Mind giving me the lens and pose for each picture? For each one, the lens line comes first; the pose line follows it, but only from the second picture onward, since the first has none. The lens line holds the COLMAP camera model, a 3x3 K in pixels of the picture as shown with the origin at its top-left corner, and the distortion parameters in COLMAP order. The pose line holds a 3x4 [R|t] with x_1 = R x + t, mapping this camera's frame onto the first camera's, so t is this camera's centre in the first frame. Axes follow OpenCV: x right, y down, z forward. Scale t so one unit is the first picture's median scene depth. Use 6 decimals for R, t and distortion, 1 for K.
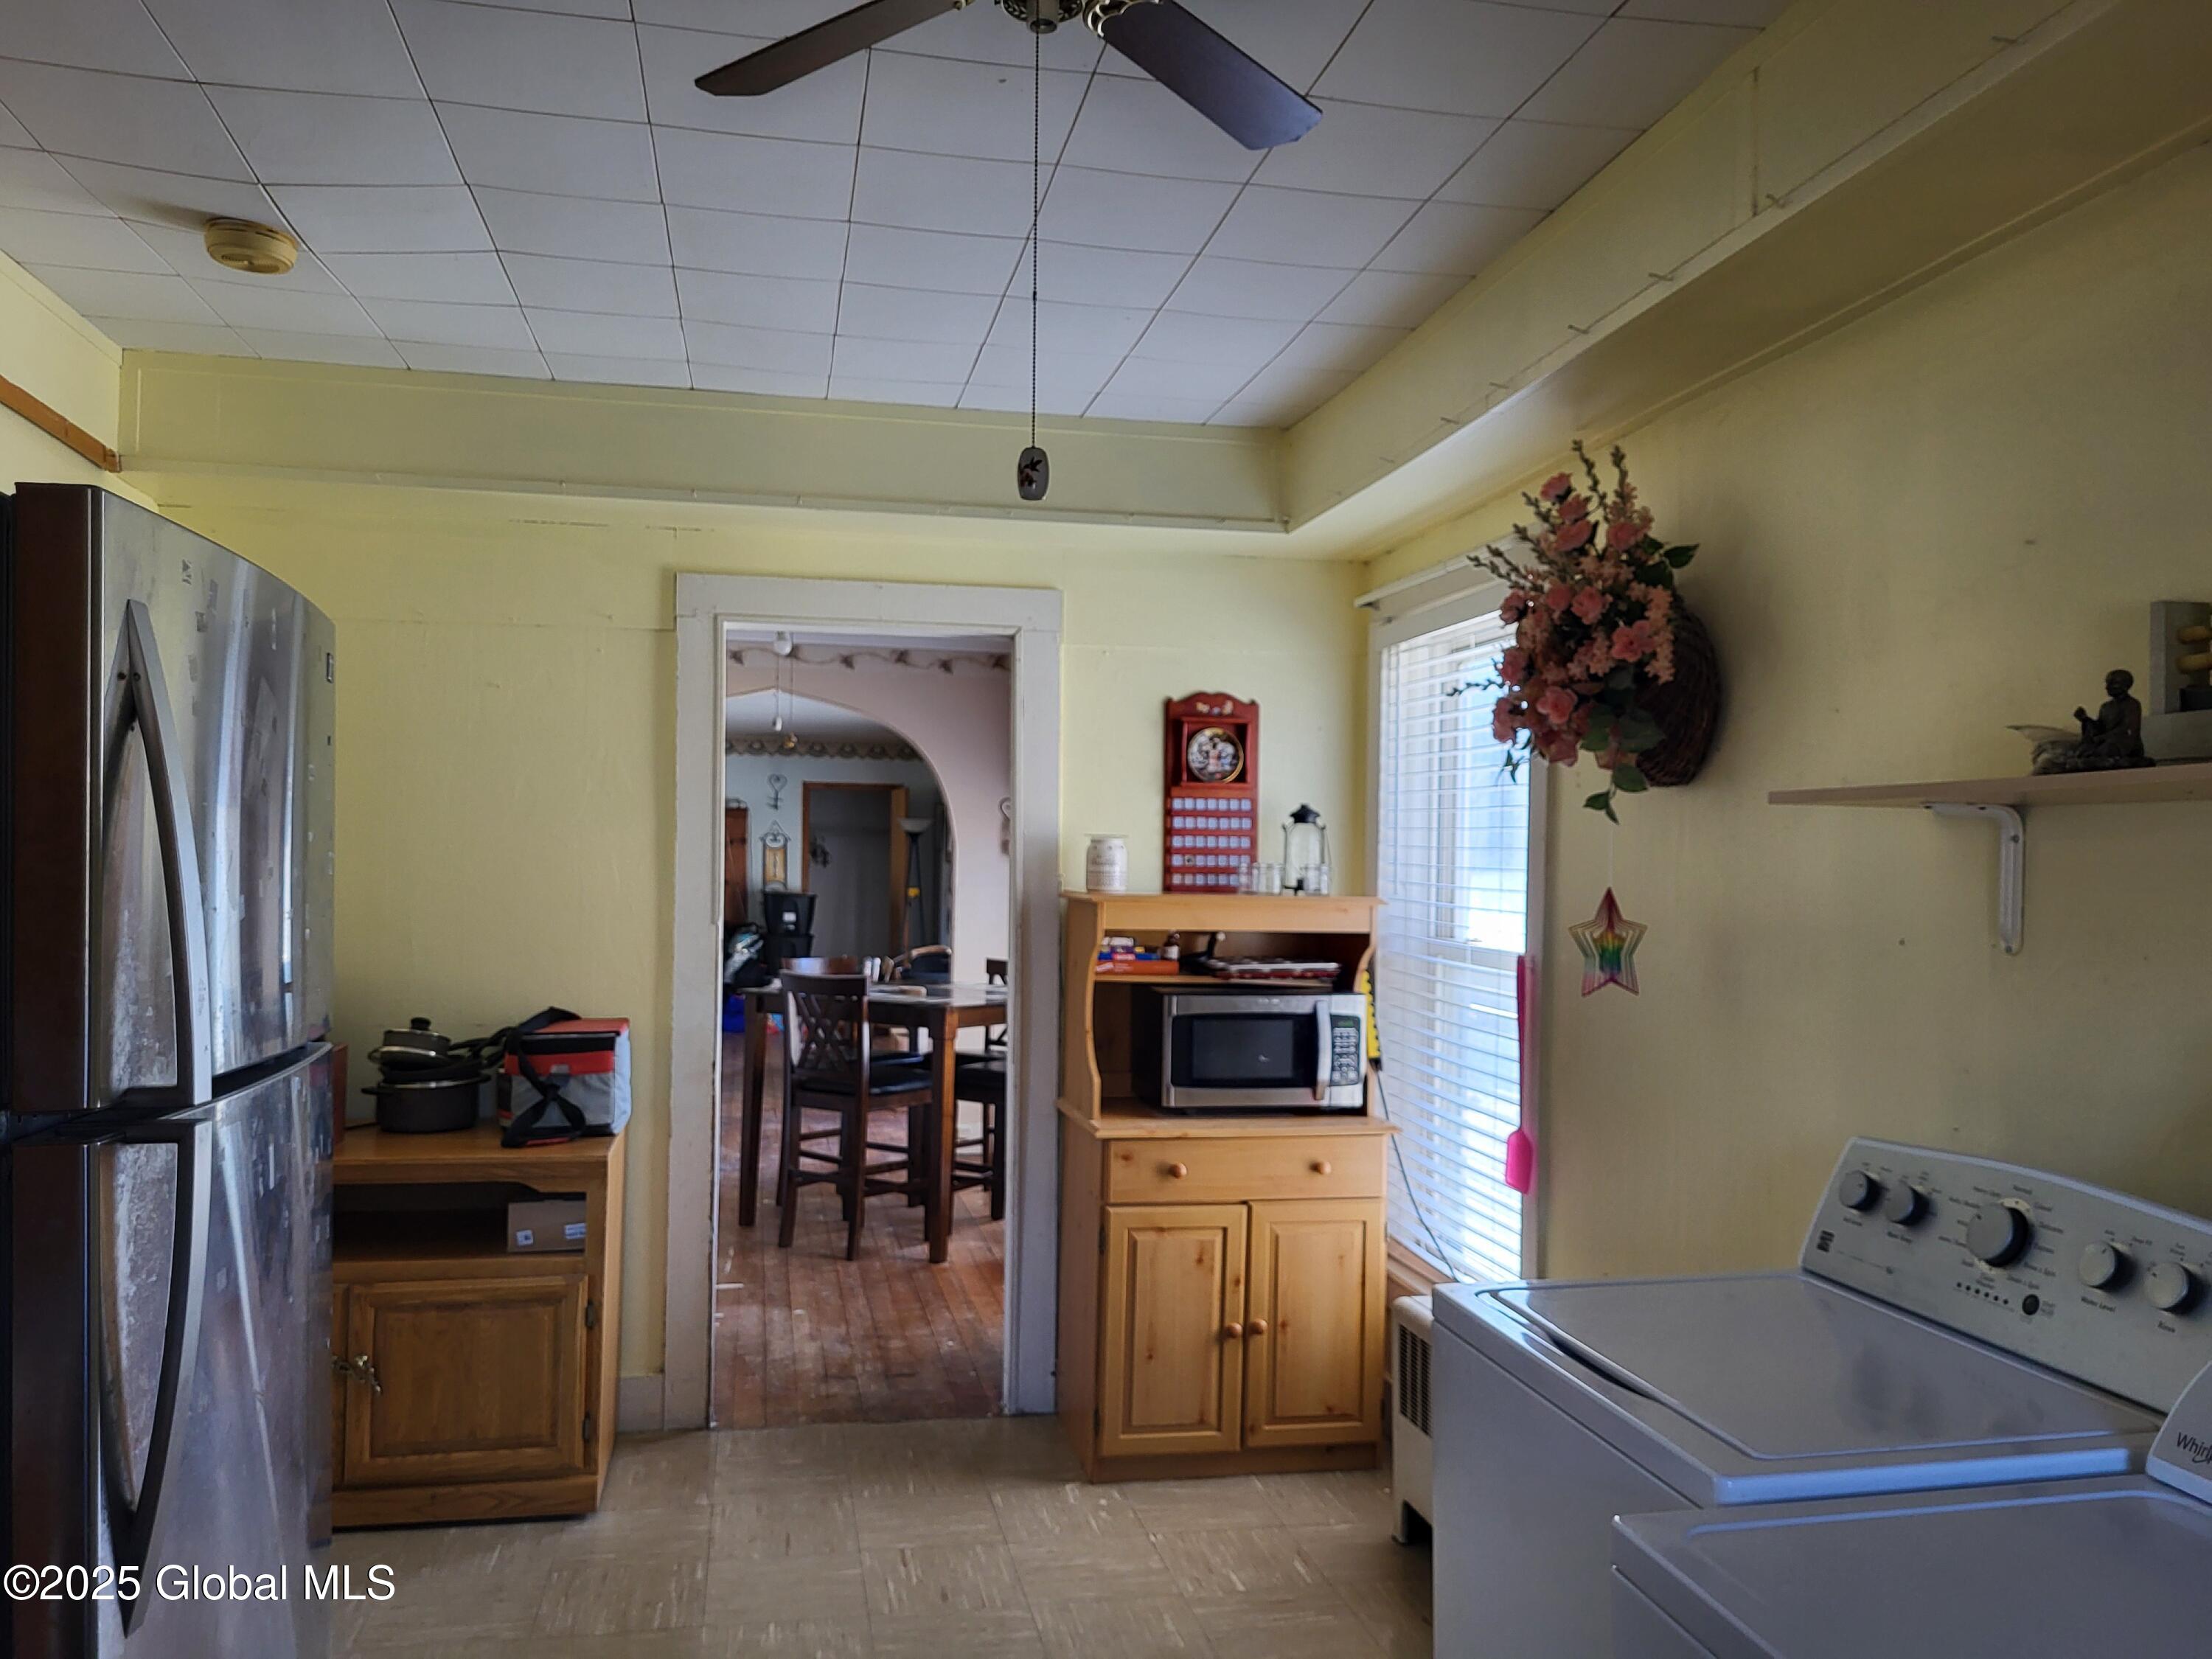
lens RADIAL K [[1684.1, 0, 1116.0], [0, 1684.1, 839.7], [0, 0, 1]] dist [0.053588, -0.042788]
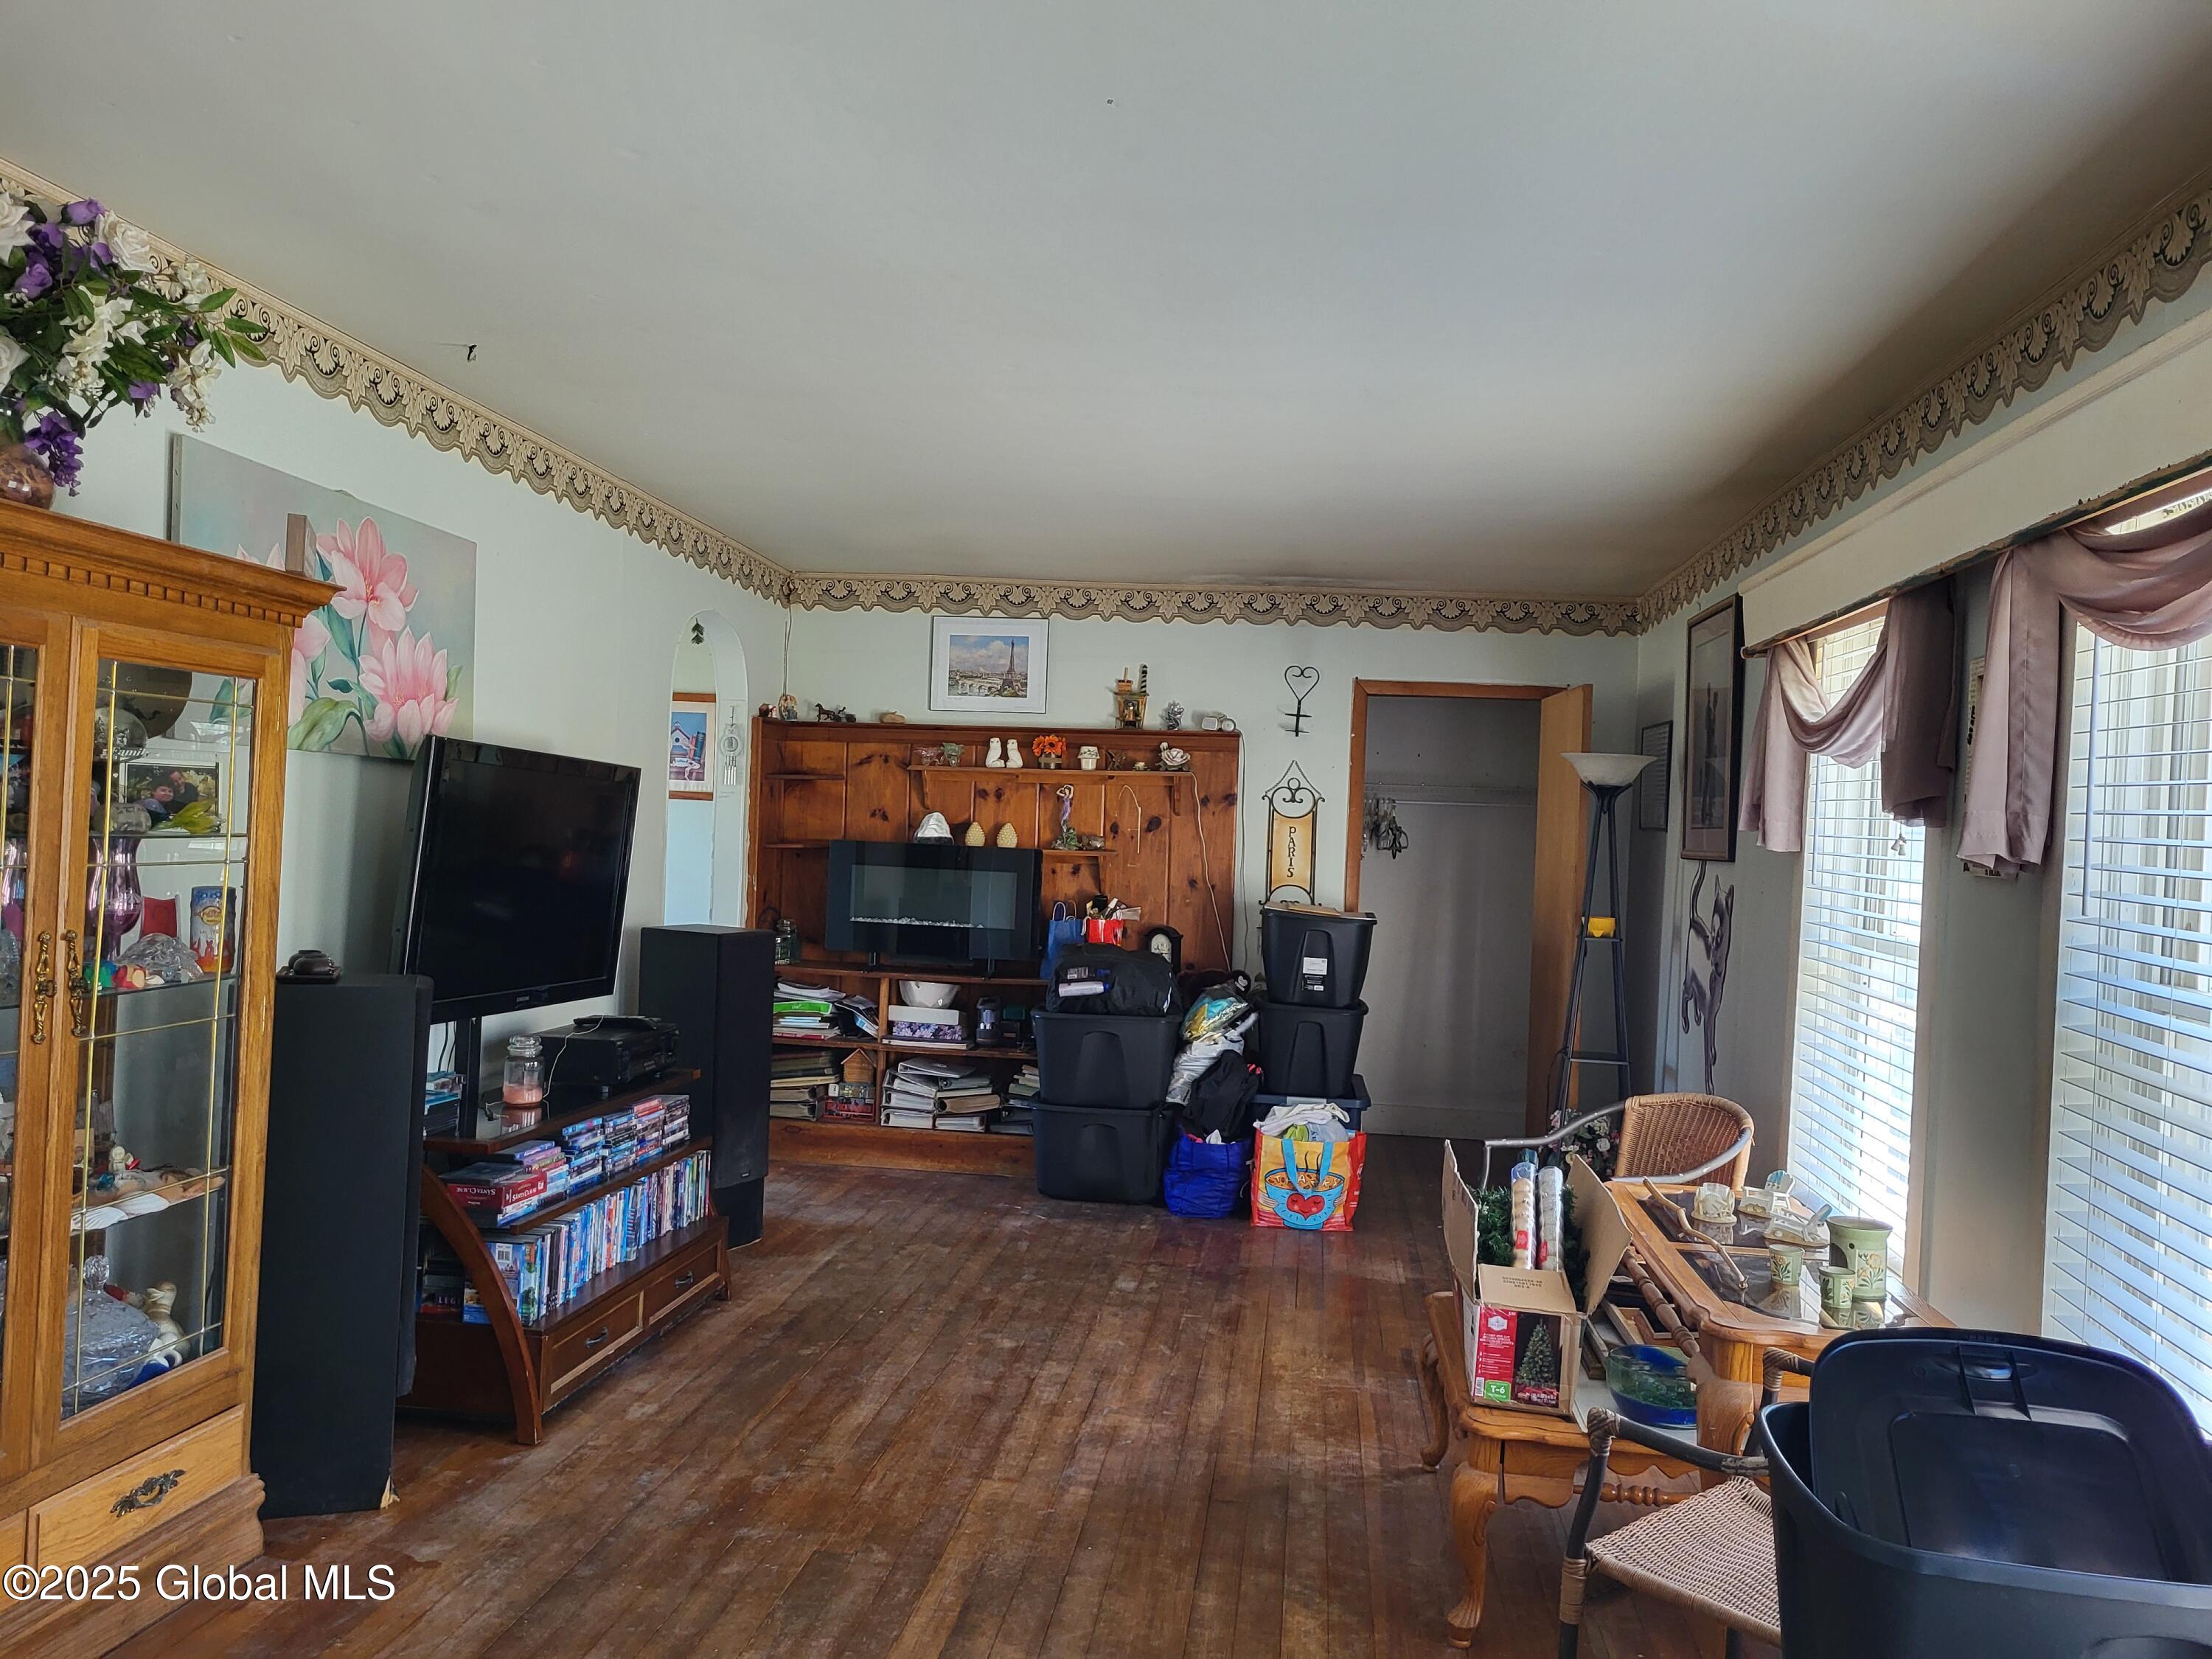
lens RADIAL K [[1684.1, 0, 1115.2], [0, 1684.1, 831.1], [0, 0, 1]] dist [0.053588, -0.042788]
pose [[0.941641, 0.026794, -0.335550, -0.089013], [-0.025226, 0.999641, 0.009031, 0.006164], [0.335672, -0.000040, 0.941979, 0.533660]]
